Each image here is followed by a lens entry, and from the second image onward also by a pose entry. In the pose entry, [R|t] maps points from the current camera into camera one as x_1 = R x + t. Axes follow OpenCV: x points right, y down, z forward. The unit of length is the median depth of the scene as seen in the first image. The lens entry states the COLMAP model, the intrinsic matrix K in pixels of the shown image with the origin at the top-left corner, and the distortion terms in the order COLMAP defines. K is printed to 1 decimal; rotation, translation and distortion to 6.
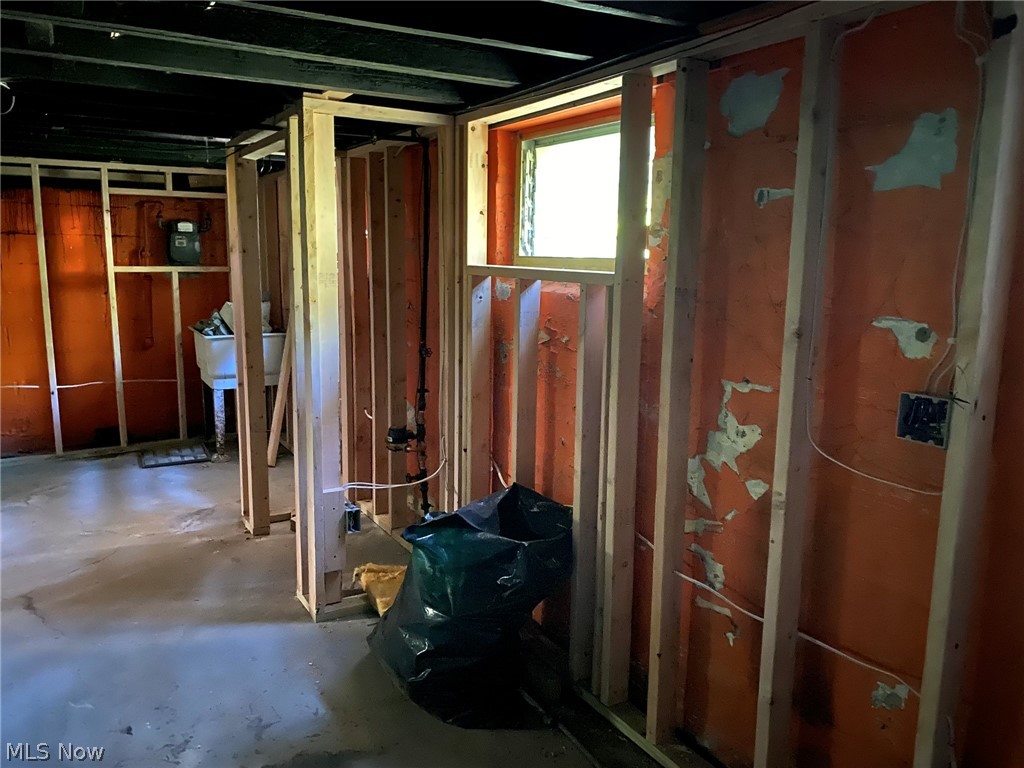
lens RADIAL K [[778.1, 0, 512.0], [0, 778.1, 384.0], [0, 0, 1]] dist [0.009445, -0.007833]
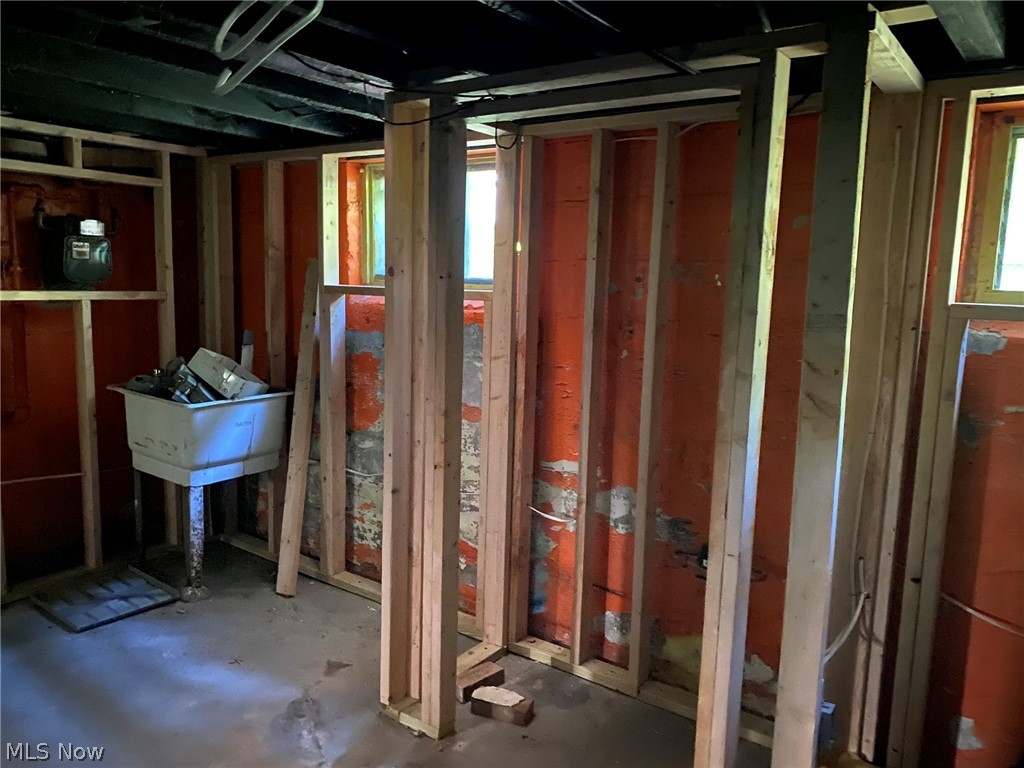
lens RADIAL K [[778.1, 0, 512.0], [0, 778.1, 384.0], [0, 0, 1]] dist [0.009445, -0.007833]
pose [[0.916512, -0.040439, 0.397957, -0.217708], [0.048452, 0.998774, -0.010095, -0.031863], [-0.397061, 0.028534, 0.917348, 0.175270]]
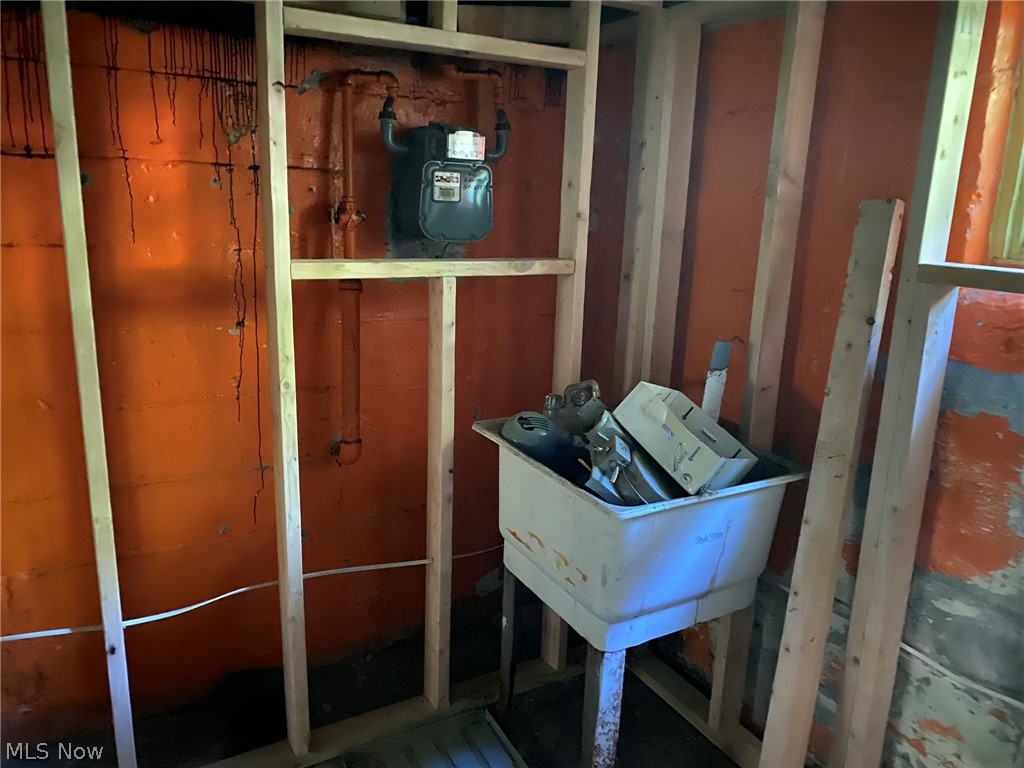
lens RADIAL K [[757.5, 0, 512.0], [0, 757.5, 384.0], [0, 0, 1]] dist [0.010137, -0.004643]
pose [[0.999624, 0.025682, -0.009606, -0.234184], [-0.024875, 0.996776, 0.076283, -0.071494], [0.011534, -0.076016, 0.997040, 0.385021]]
